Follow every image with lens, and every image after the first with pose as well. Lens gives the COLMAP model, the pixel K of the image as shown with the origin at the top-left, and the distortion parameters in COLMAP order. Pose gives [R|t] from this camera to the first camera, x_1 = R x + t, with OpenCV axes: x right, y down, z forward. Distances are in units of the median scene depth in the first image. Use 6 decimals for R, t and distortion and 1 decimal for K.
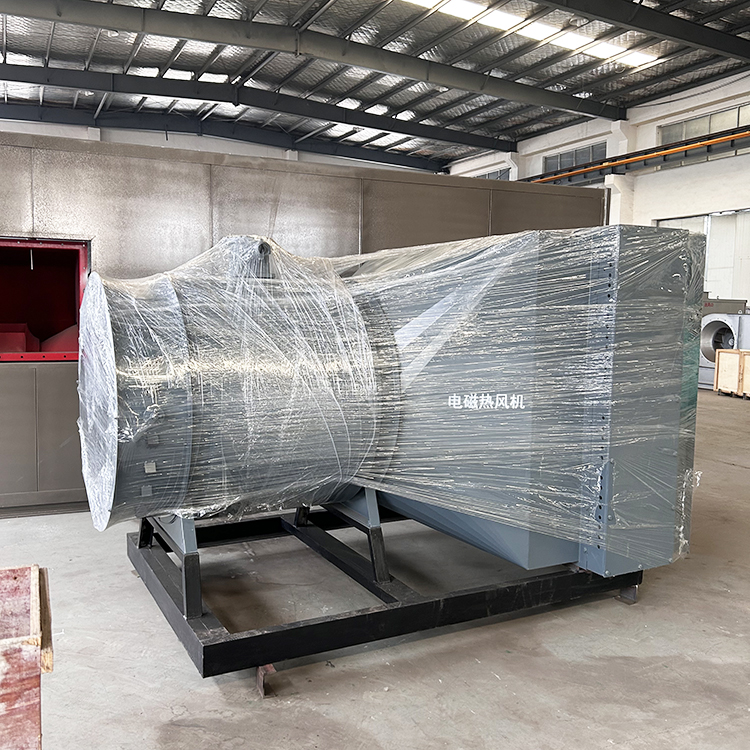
lens RADIAL K [[757.1, 0, 375.7], [0, 757.1, 367.3], [0, 0, 1]] dist [0.019734, 0.000000]
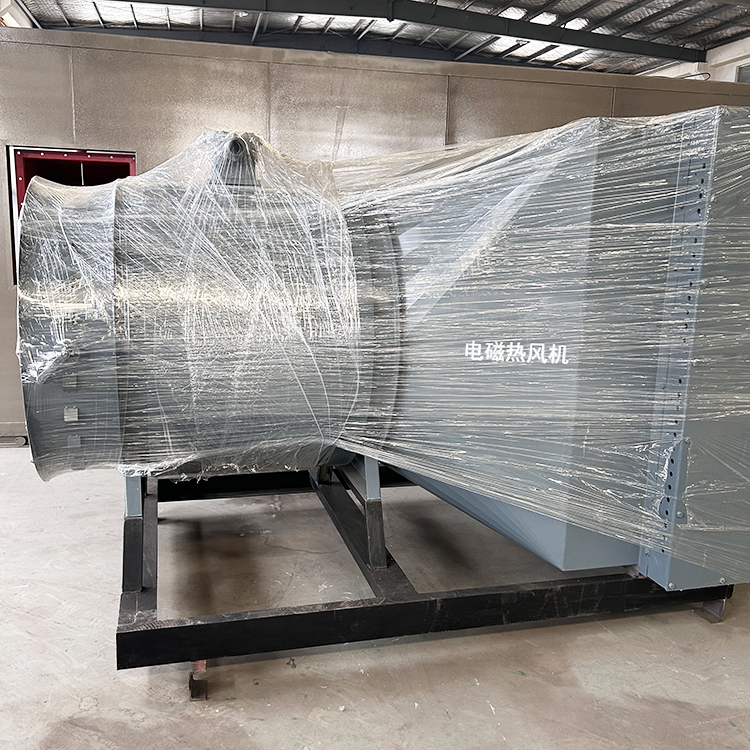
lens RADIAL K [[757.1, 0, 378.7], [0, 757.1, 380.0], [0, 0, 1]] dist [0.019734, 0.000000]
pose [[0.977025, 0.053255, -0.206362, 0.170171], [-0.031458, 0.993707, 0.107503, -0.004428], [0.210788, -0.098542, 0.972552, 0.230712]]
